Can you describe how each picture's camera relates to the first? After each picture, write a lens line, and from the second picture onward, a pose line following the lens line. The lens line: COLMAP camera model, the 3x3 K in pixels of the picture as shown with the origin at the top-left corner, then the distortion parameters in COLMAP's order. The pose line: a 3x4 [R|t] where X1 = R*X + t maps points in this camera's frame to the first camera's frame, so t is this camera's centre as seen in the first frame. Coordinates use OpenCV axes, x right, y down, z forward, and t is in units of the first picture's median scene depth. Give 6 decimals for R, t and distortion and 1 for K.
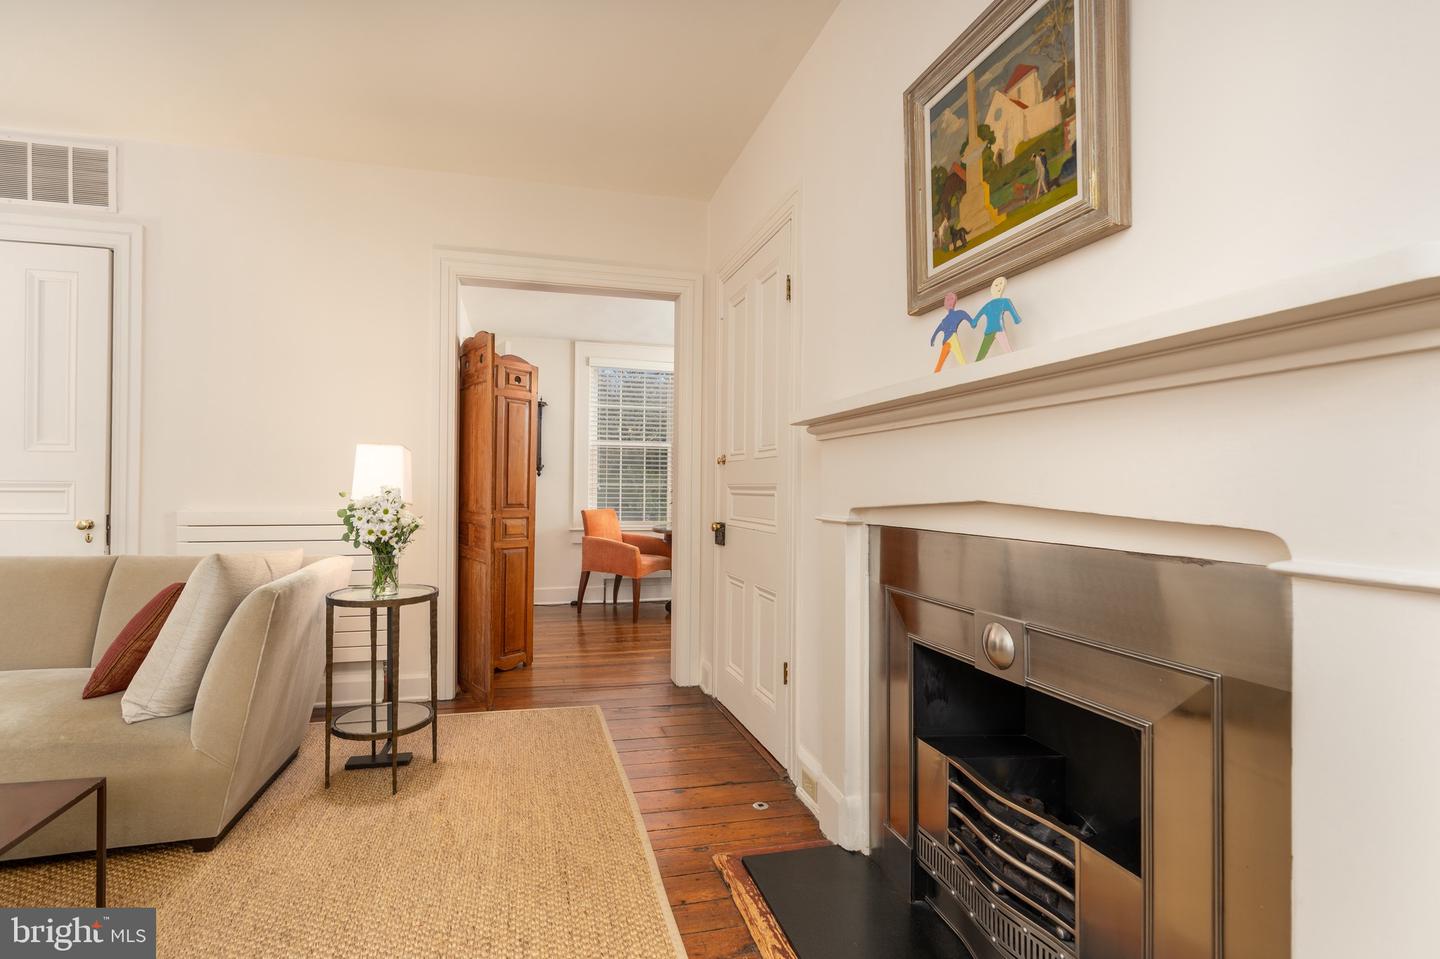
lens RADIAL K [[670.0, 0, 720.3], [0, 670.0, 485.4], [0, 0, 1]] dist [-0.006356, -0.000903]
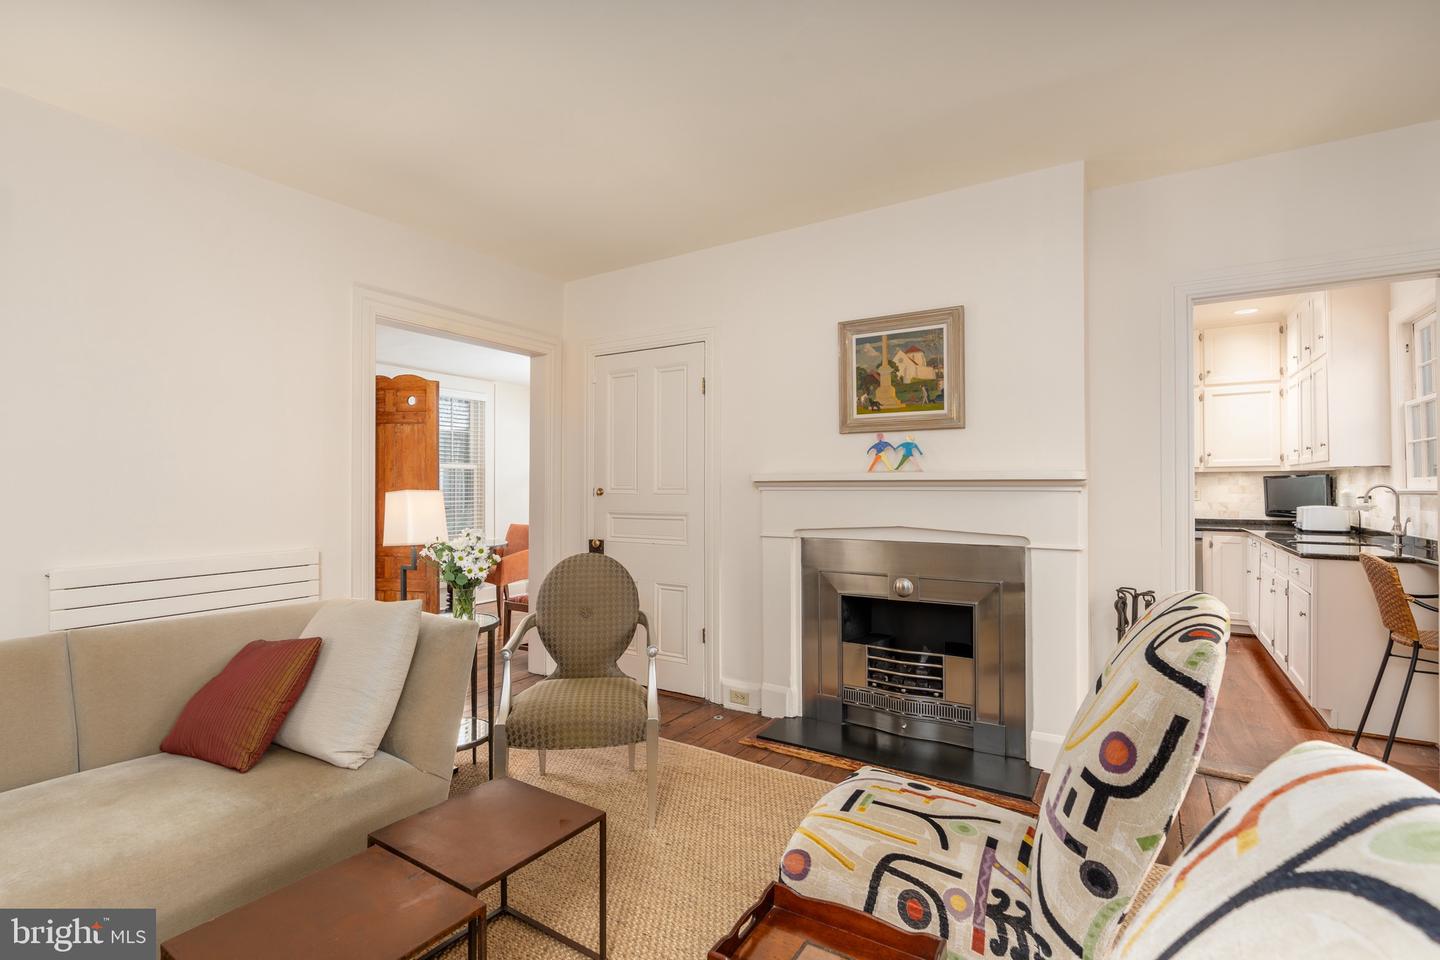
lens RADIAL K [[670.0, 0, 715.3], [0, 670.0, 475.8], [0, 0, 1]] dist [-0.006356, -0.000903]
pose [[0.714454, 0.000156, 0.699683, -1.601842], [0.002030, 0.999995, -0.002295, -0.140217], [-0.699680, 0.003060, 0.714450, -0.207296]]
